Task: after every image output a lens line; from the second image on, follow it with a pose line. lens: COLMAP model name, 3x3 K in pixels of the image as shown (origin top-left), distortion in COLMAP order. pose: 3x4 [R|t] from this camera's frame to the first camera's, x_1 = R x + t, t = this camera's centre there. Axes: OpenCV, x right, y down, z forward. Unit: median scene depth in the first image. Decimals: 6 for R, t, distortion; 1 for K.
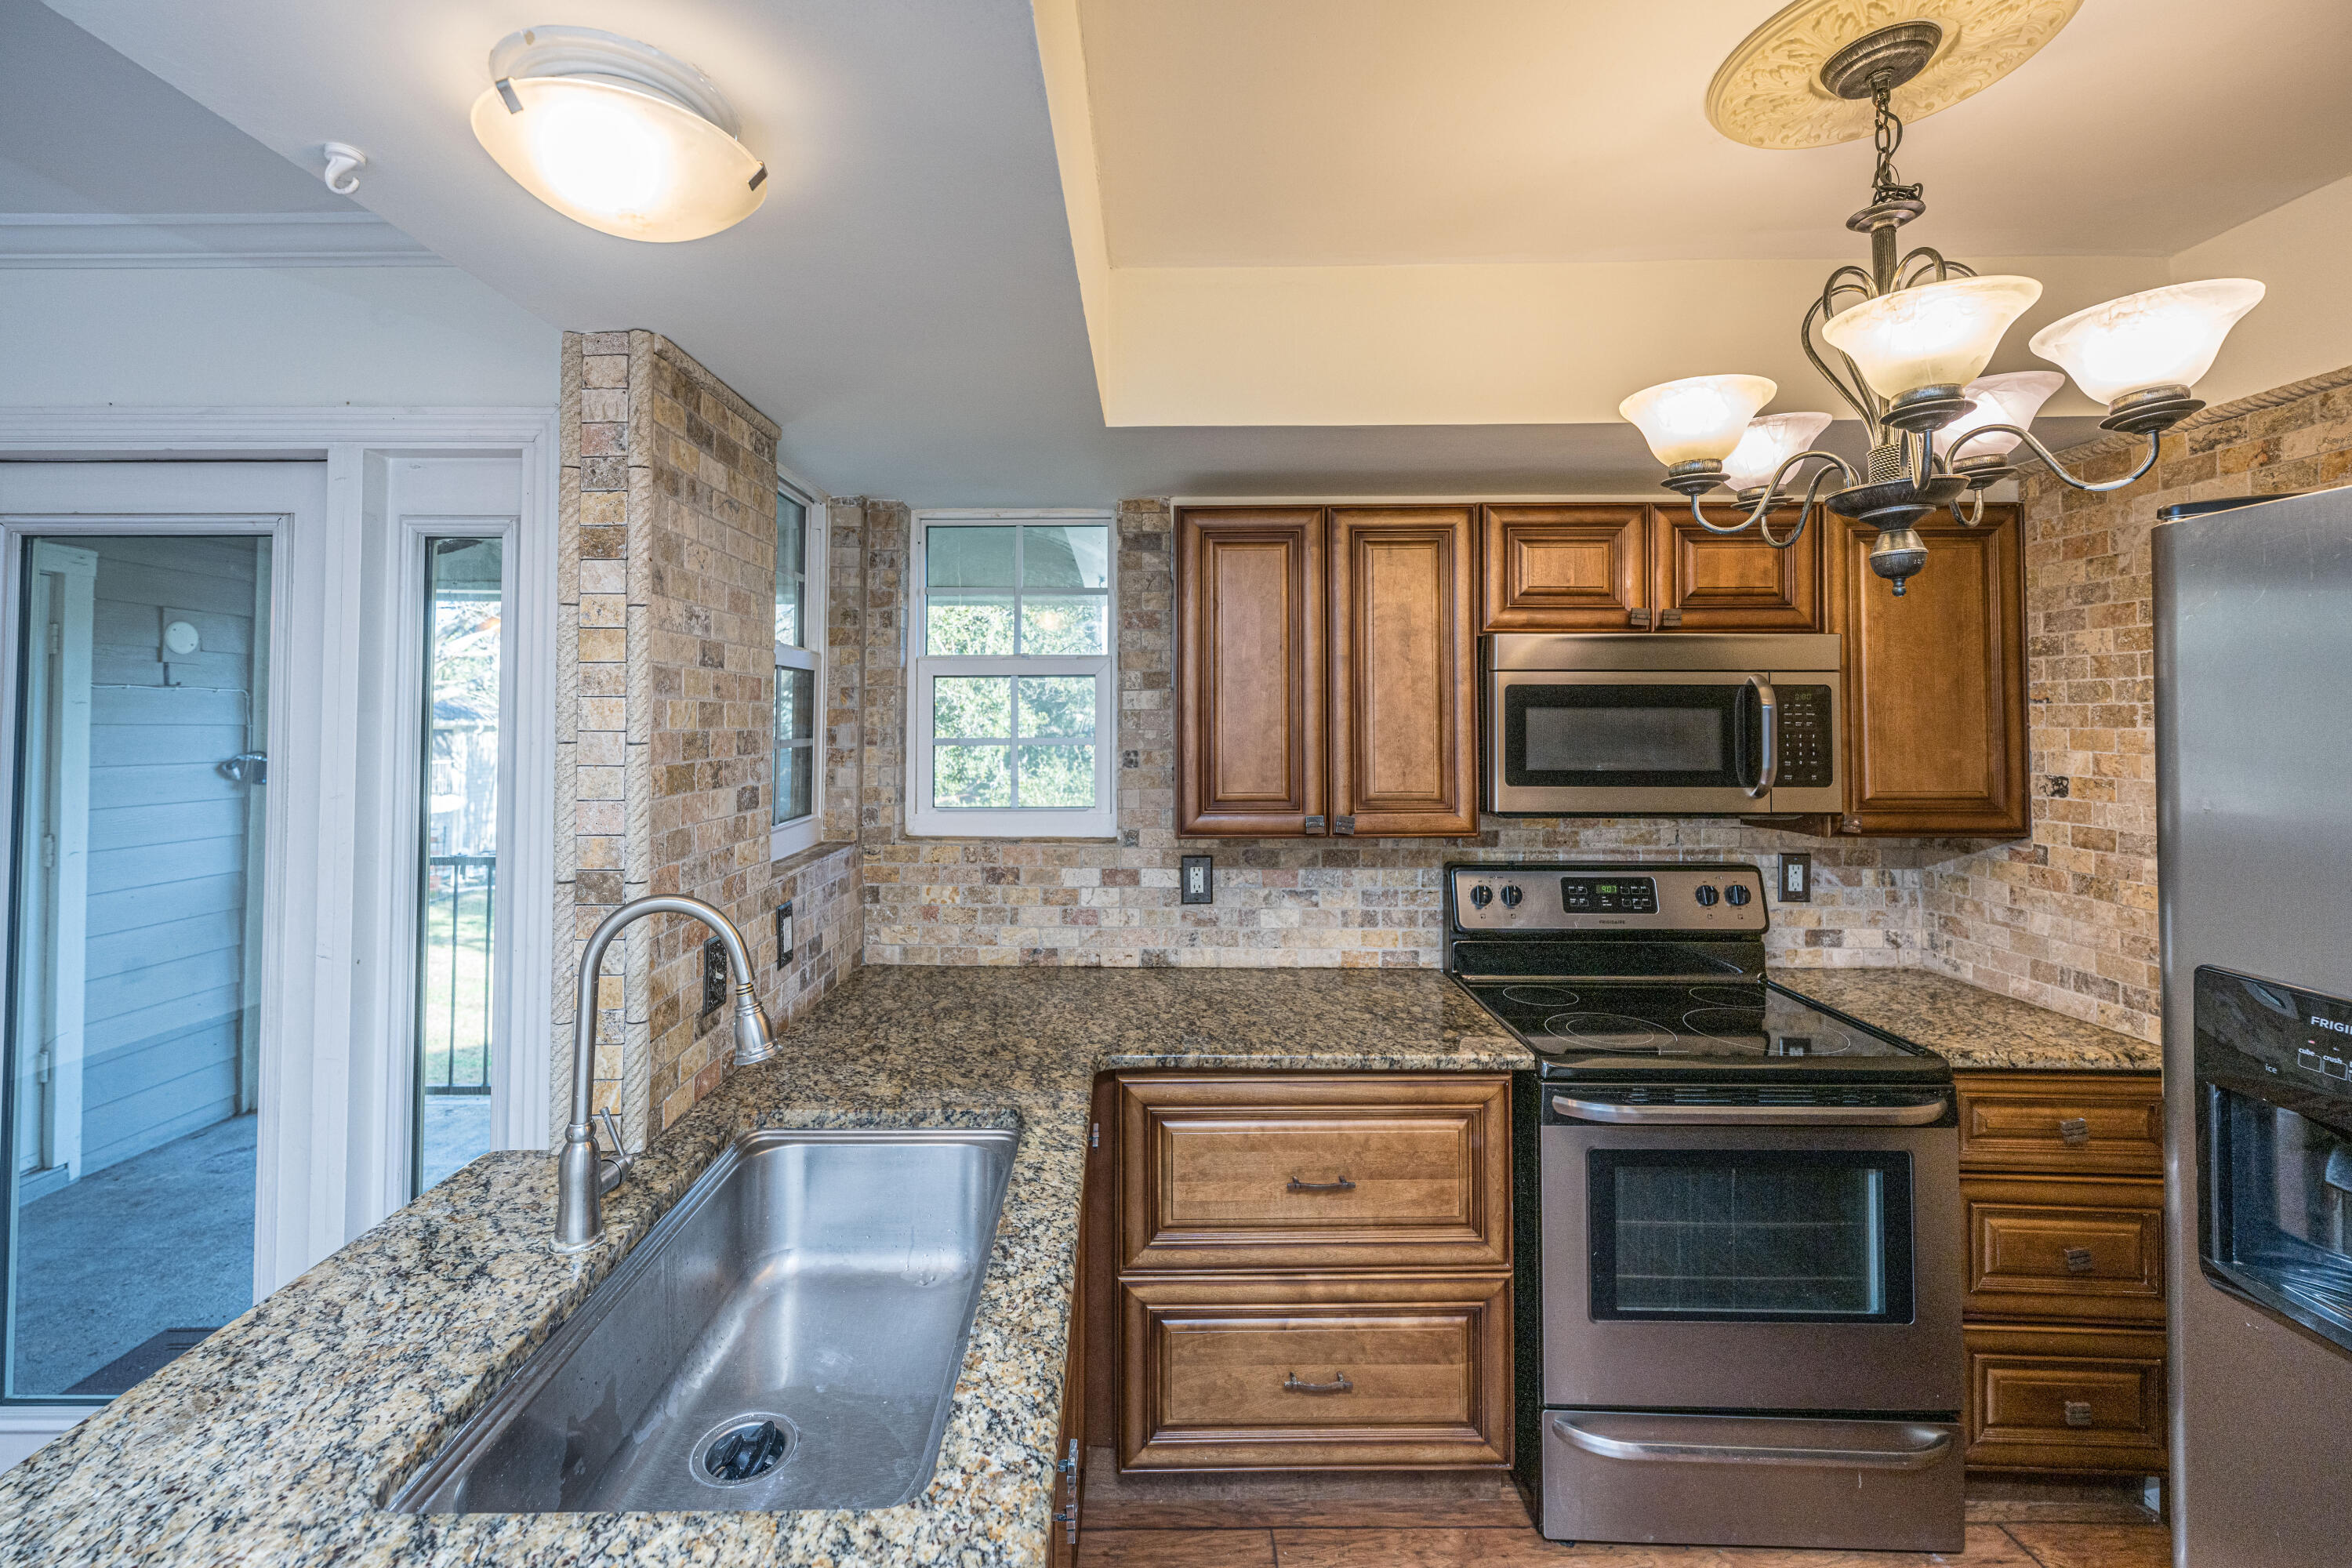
lens RADIAL K [[957.1, 0, 1099.8], [0, 957.1, 651.7], [0, 0, 1]] dist [-0.001060, -0.000341]
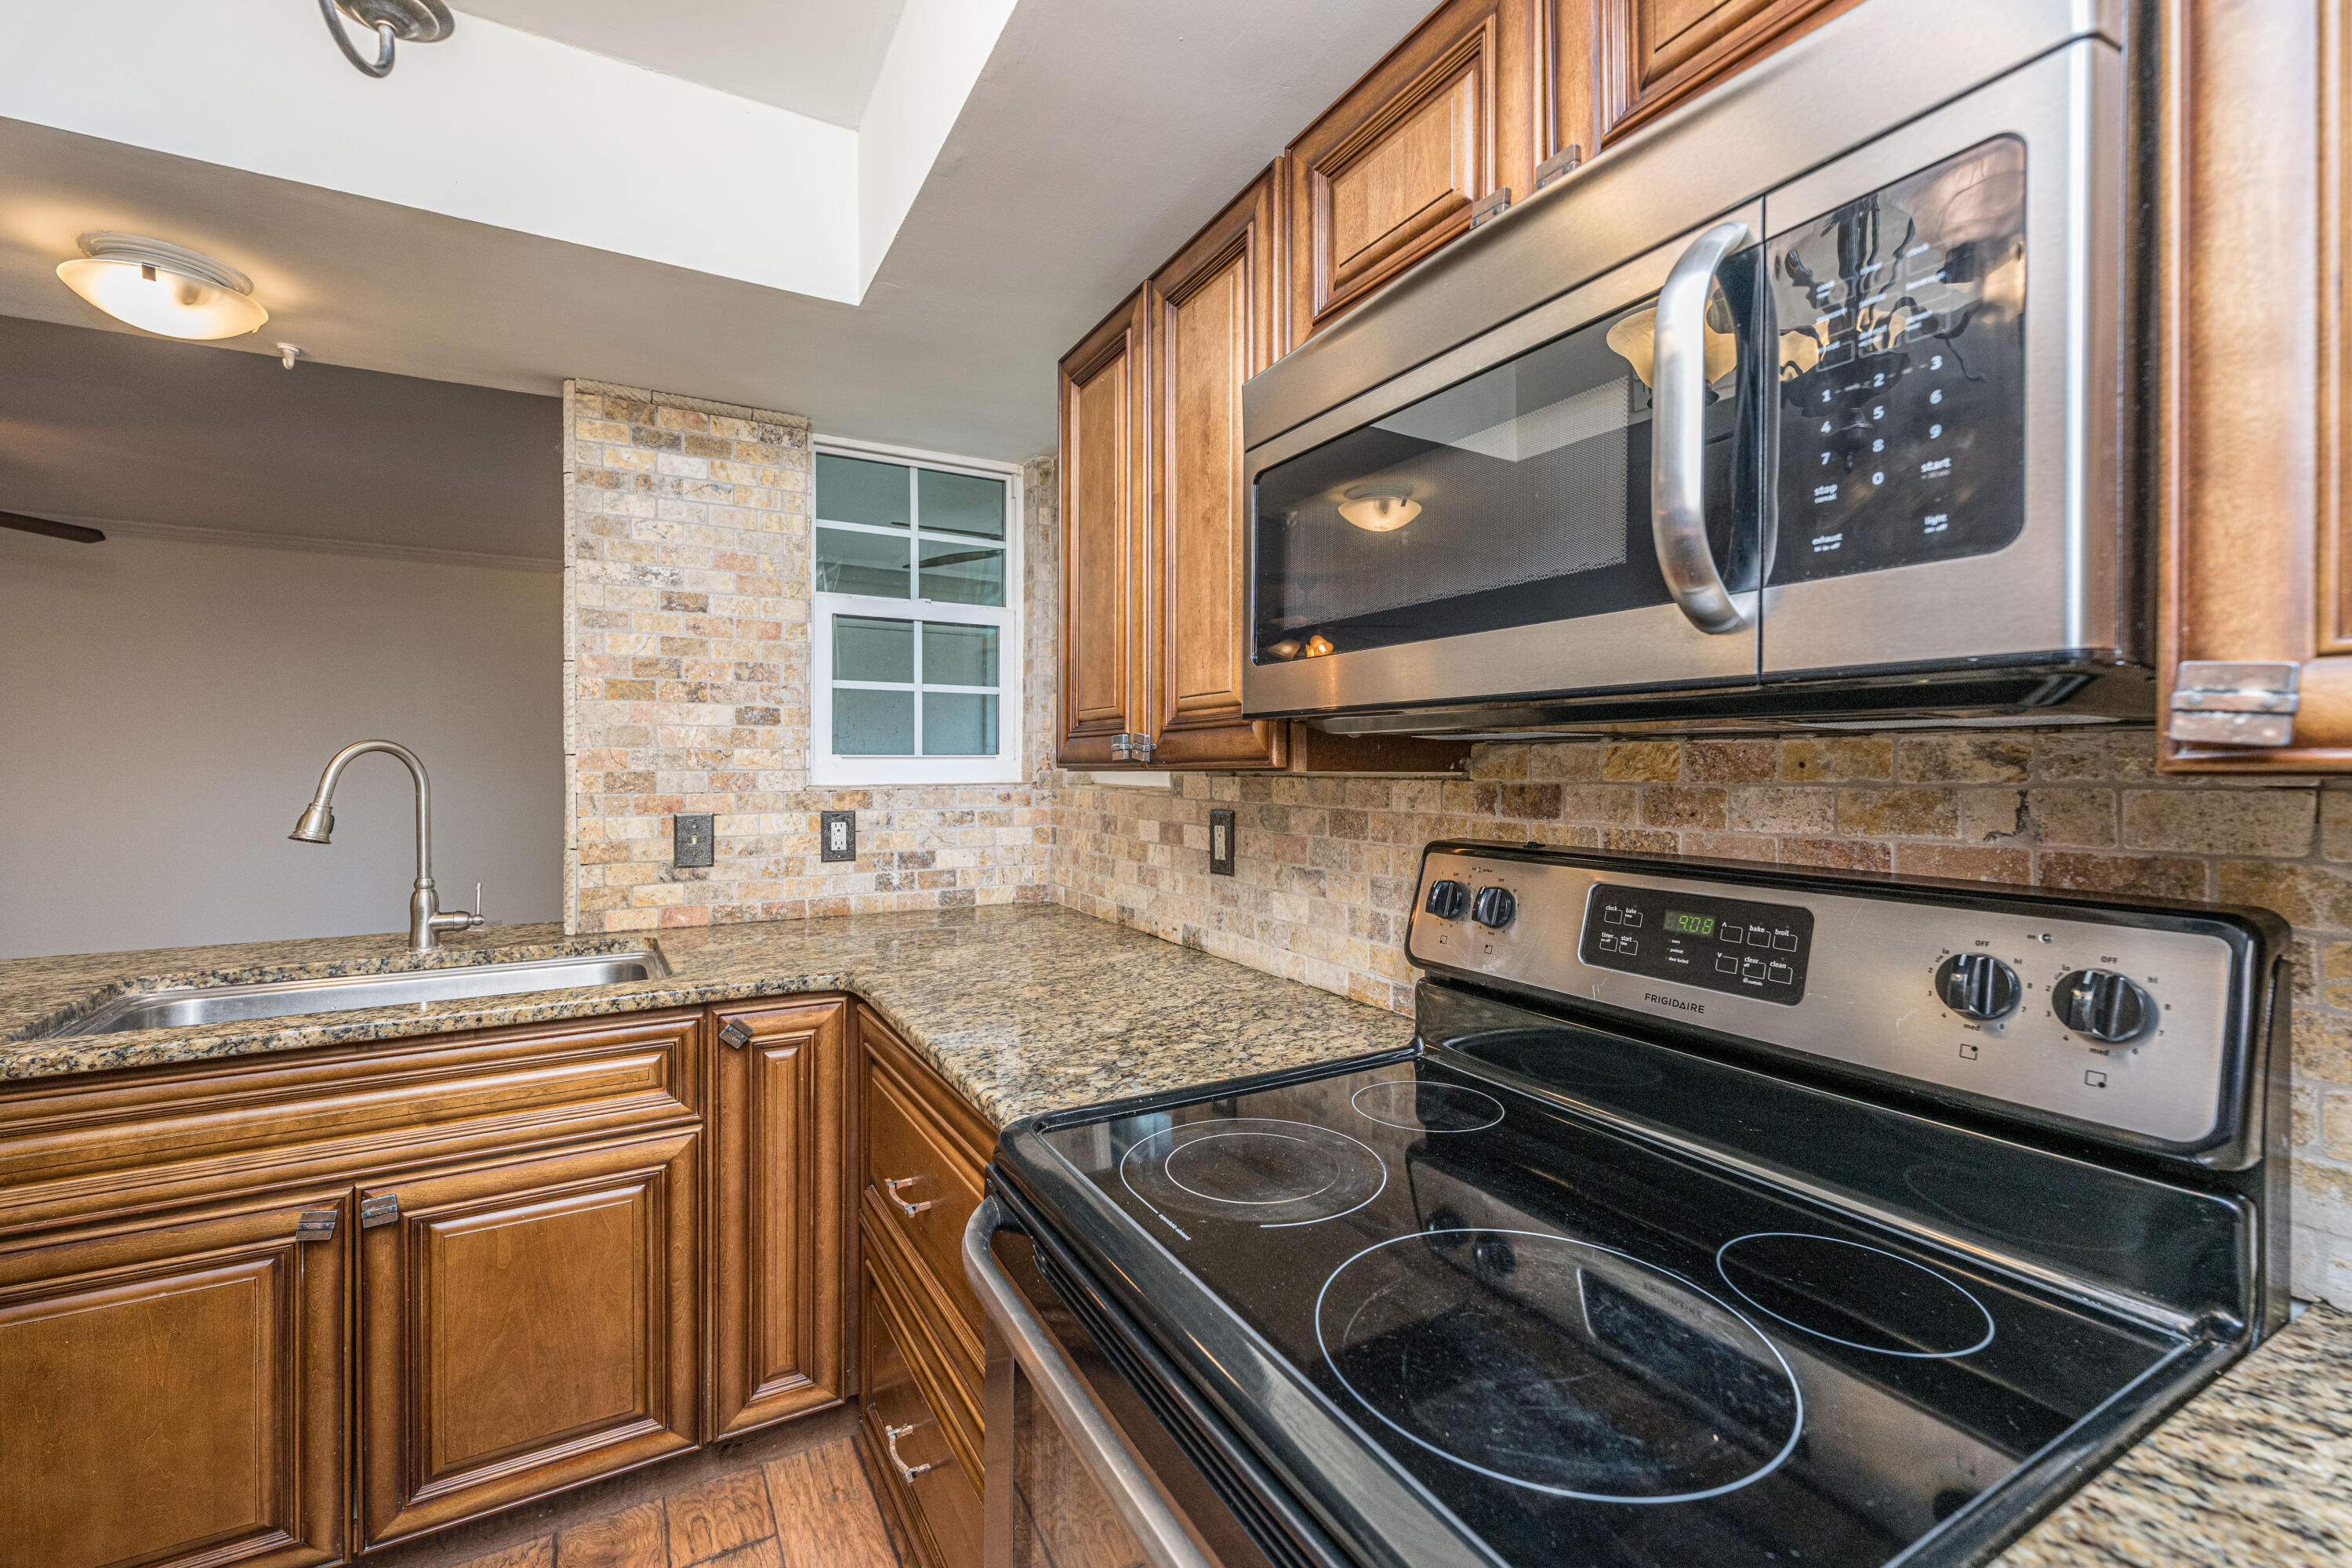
lens RADIAL K [[957.1, 0, 1158.2], [0, 957.1, 761.3], [0, 0, 1]] dist [-0.001060, -0.000341]
pose [[0.516890, 0.000407, -0.856052, 0.808376], [0.064911, 0.997102, 0.039668, 0.161039], [0.853587, -0.076071, 0.515366, 0.654514]]
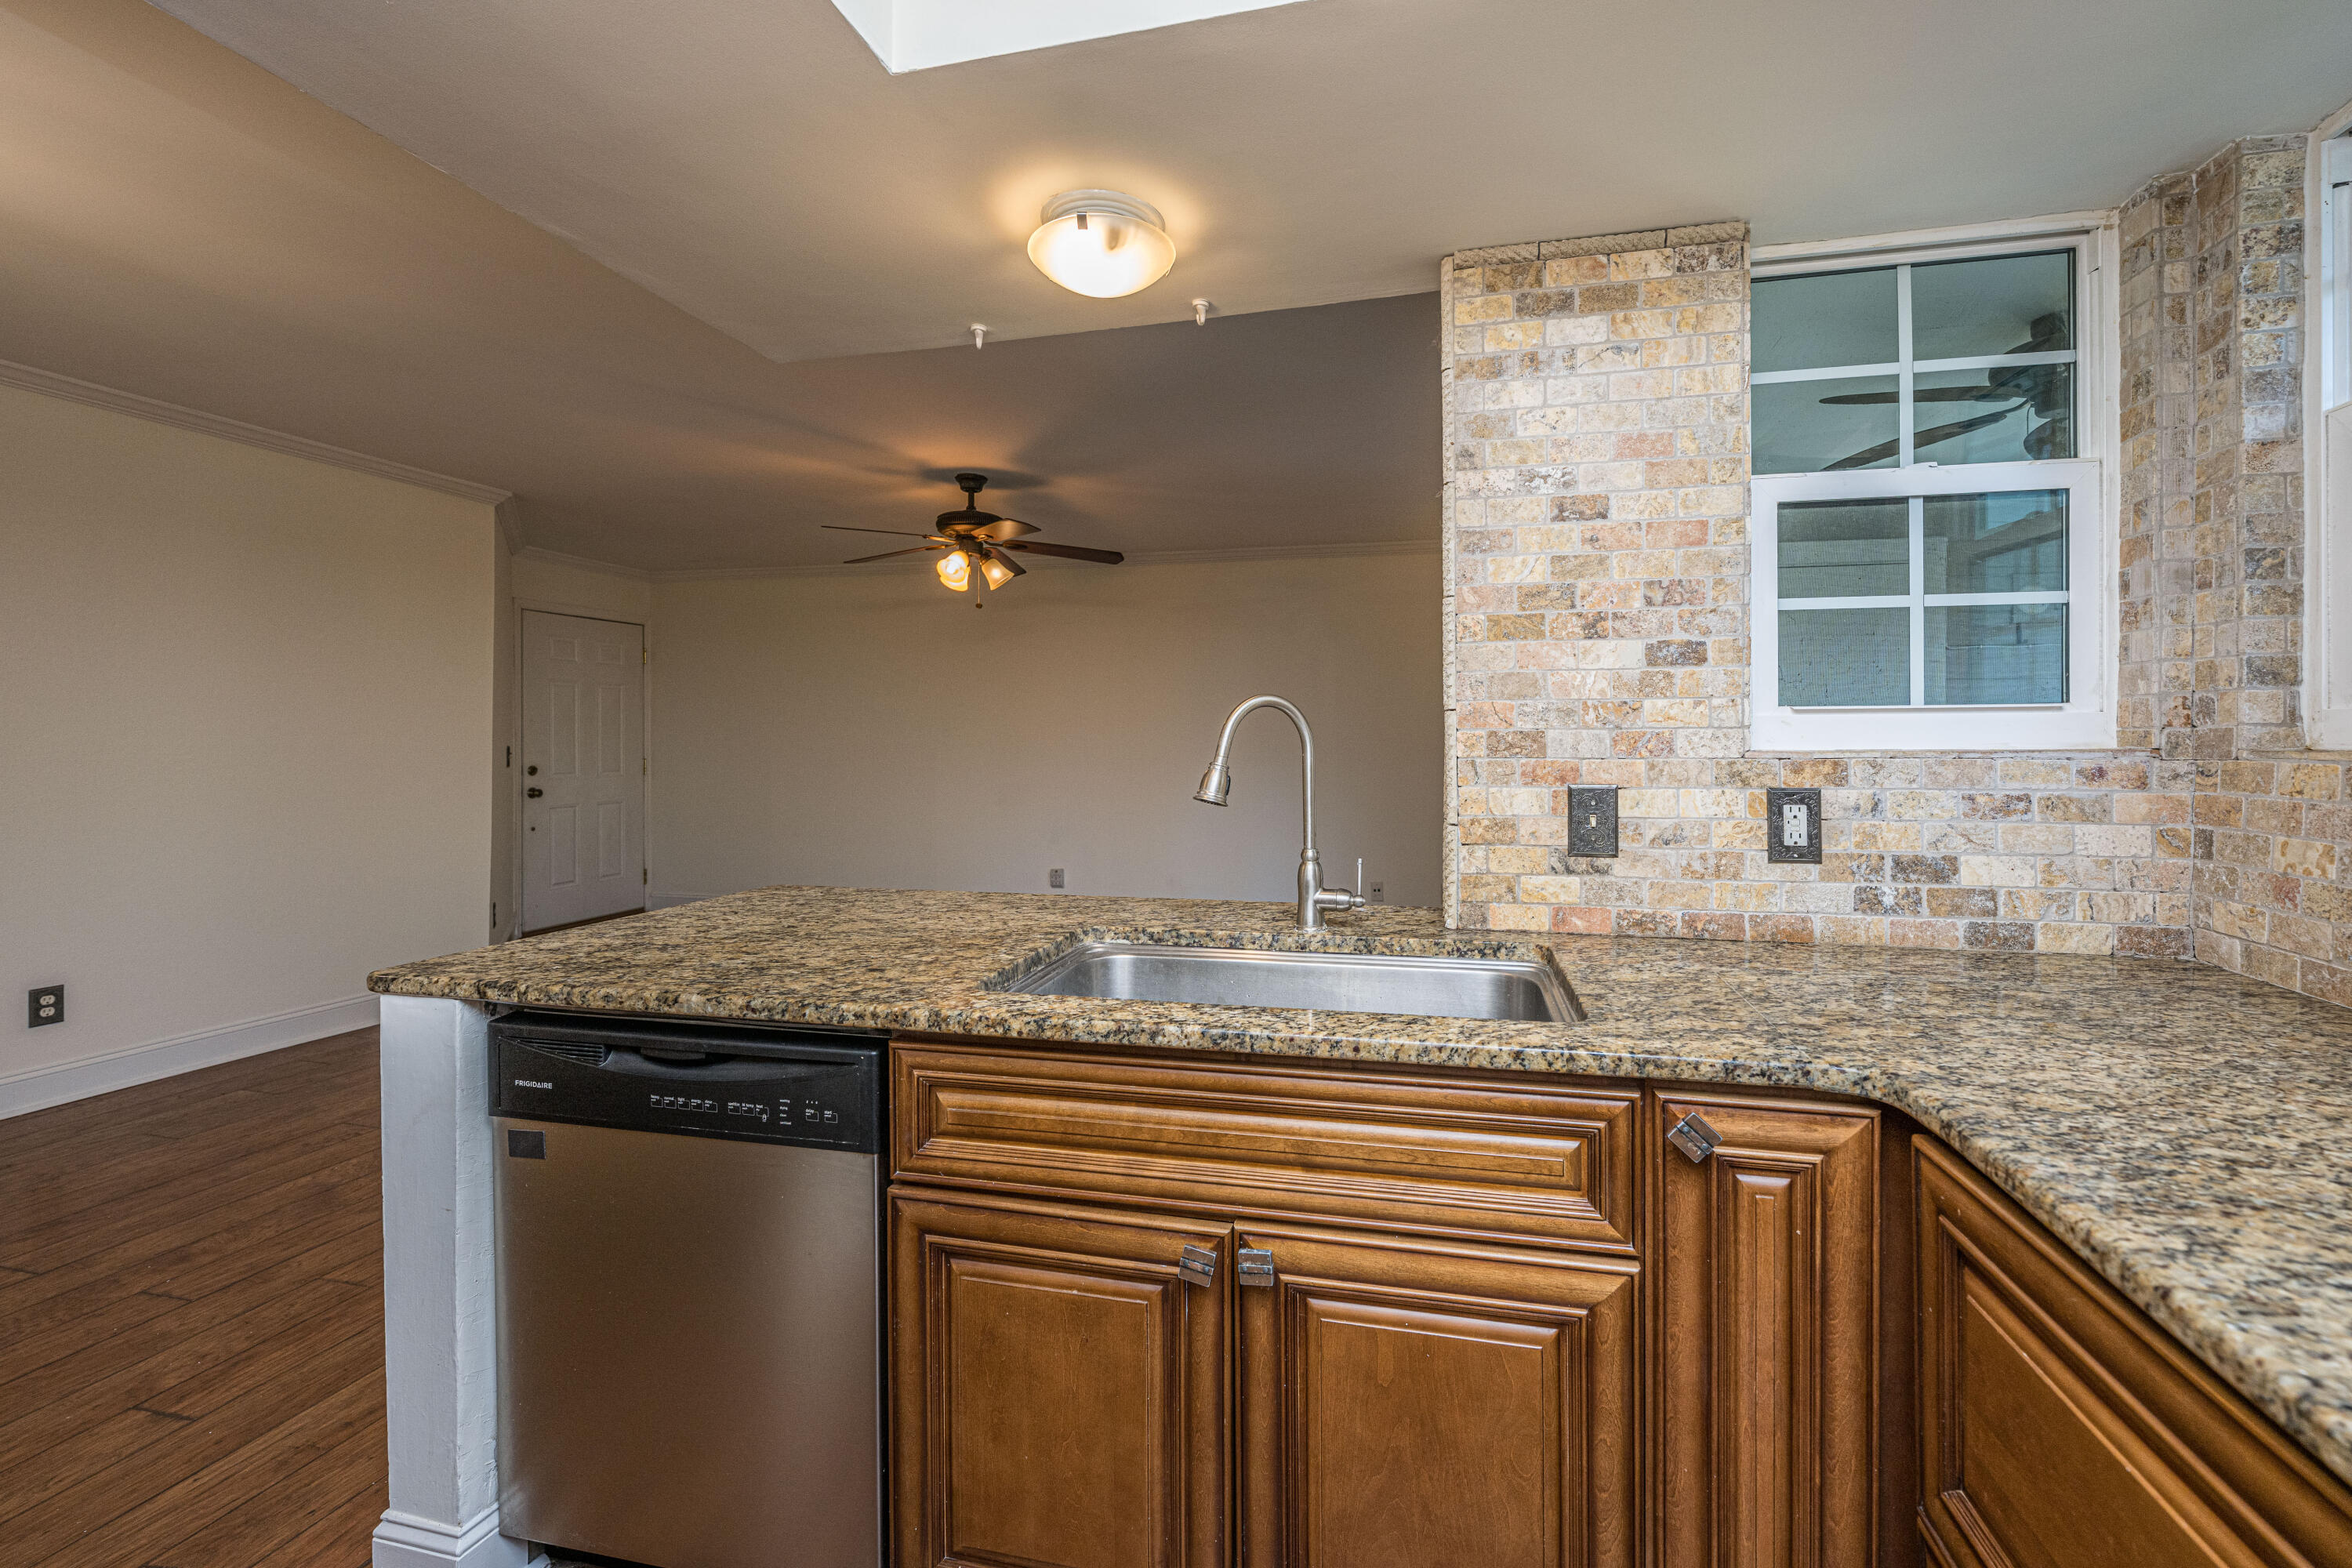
lens RADIAL K [[957.1, 0, 1272.3], [0, 957.1, 737.5], [0, 0, 1]] dist [-0.001060, -0.000341]
pose [[-0.172823, -0.003366, -0.984947, 0.489045], [0.078299, 0.996782, -0.017145, 0.178960], [0.981836, -0.080083, -0.172003, 0.635870]]
